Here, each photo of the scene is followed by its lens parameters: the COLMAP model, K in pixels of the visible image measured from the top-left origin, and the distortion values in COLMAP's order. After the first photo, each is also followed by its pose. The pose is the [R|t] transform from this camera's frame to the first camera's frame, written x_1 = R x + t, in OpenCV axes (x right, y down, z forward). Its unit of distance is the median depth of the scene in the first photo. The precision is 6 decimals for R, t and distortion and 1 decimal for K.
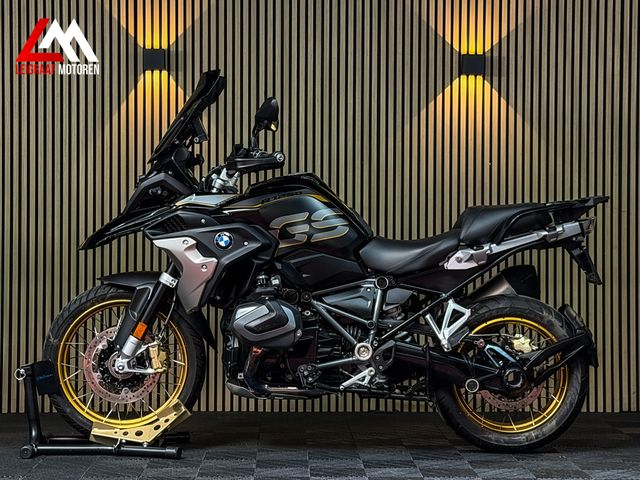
lens RADIAL K [[1402.8, 0, 321.5], [0, 1402.8, 238.2], [0, 0, 1]] dist [0.139450, 0.000000]
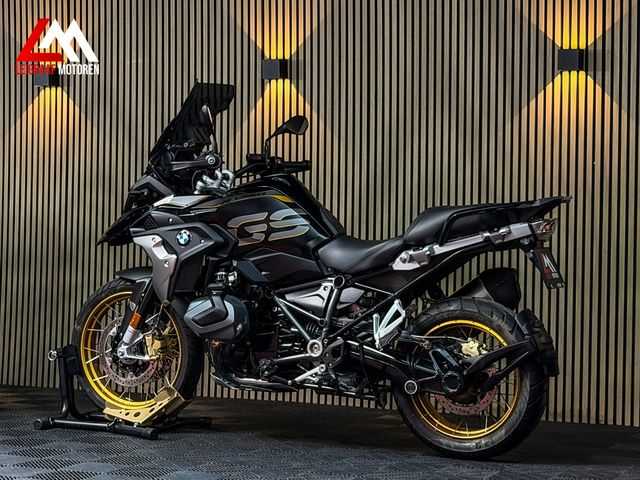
lens RADIAL K [[1402.8, 0, 324.5], [0, 1402.8, 236.3], [0, 0, 1]] dist [0.139450, 0.000000]
pose [[0.900831, 0.009651, -0.434063, 0.399494], [-0.011474, 0.999933, -0.001579, 0.000335], [0.434019, 0.006402, 0.900881, 0.065566]]
